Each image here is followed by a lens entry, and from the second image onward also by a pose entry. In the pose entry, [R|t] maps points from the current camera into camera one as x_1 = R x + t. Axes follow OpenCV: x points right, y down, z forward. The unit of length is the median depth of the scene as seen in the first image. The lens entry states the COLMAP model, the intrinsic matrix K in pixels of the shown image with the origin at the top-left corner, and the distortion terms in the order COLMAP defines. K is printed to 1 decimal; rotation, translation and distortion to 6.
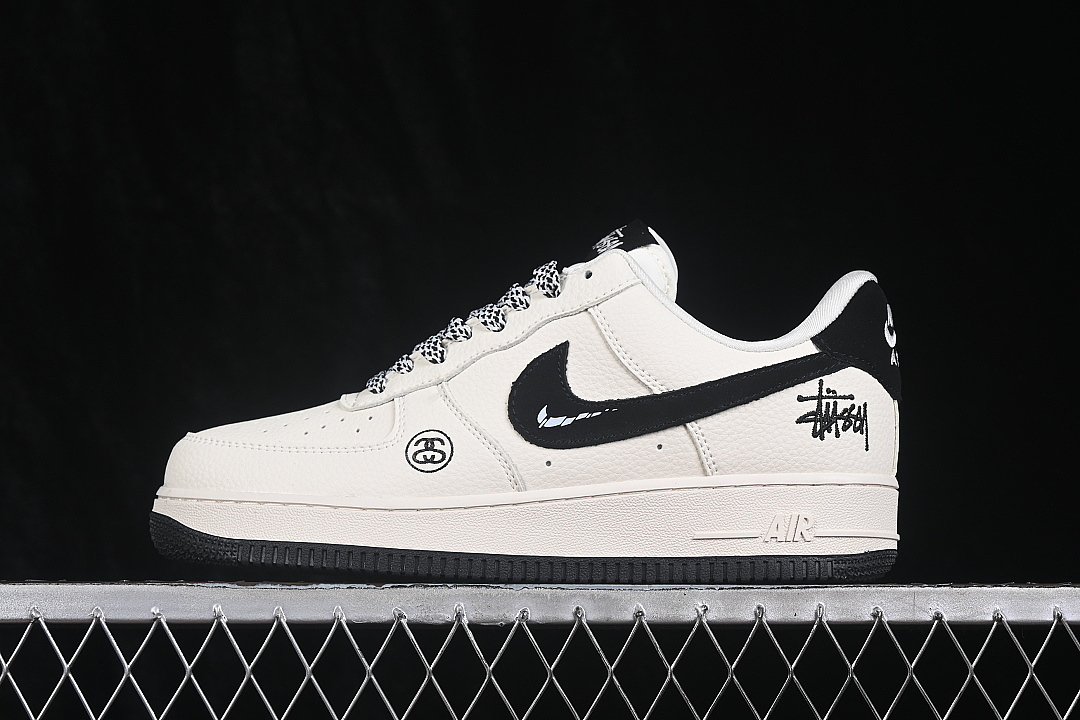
lens RADIAL K [[2358.1, 0, 541.8], [0, 2358.1, 354.9], [0, 0, 1]] dist [0.036244, 0.000000]
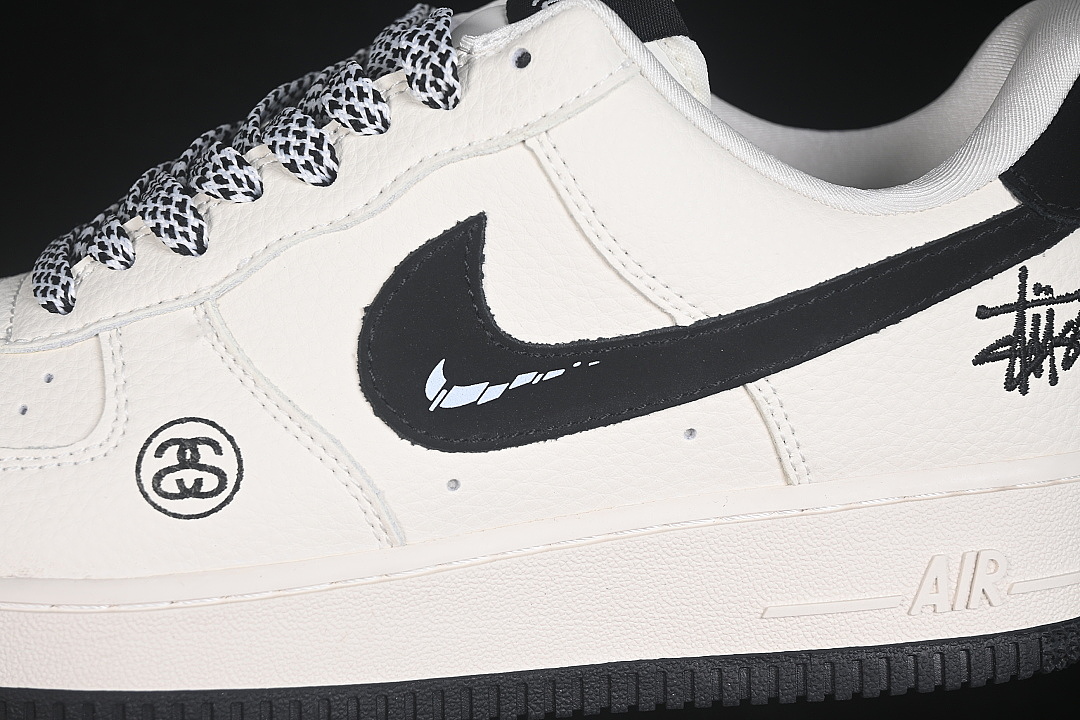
lens RADIAL K [[2358.1, 0, 539.9], [0, 2358.1, 360.2], [0, 0, 1]] dist [0.036244, 0.000000]
pose [[0.989477, -0.059209, 0.132019, -0.039539], [0.017920, 0.955560, 0.294251, -0.111367], [-0.143574, -0.288788, 0.946566, 0.564928]]
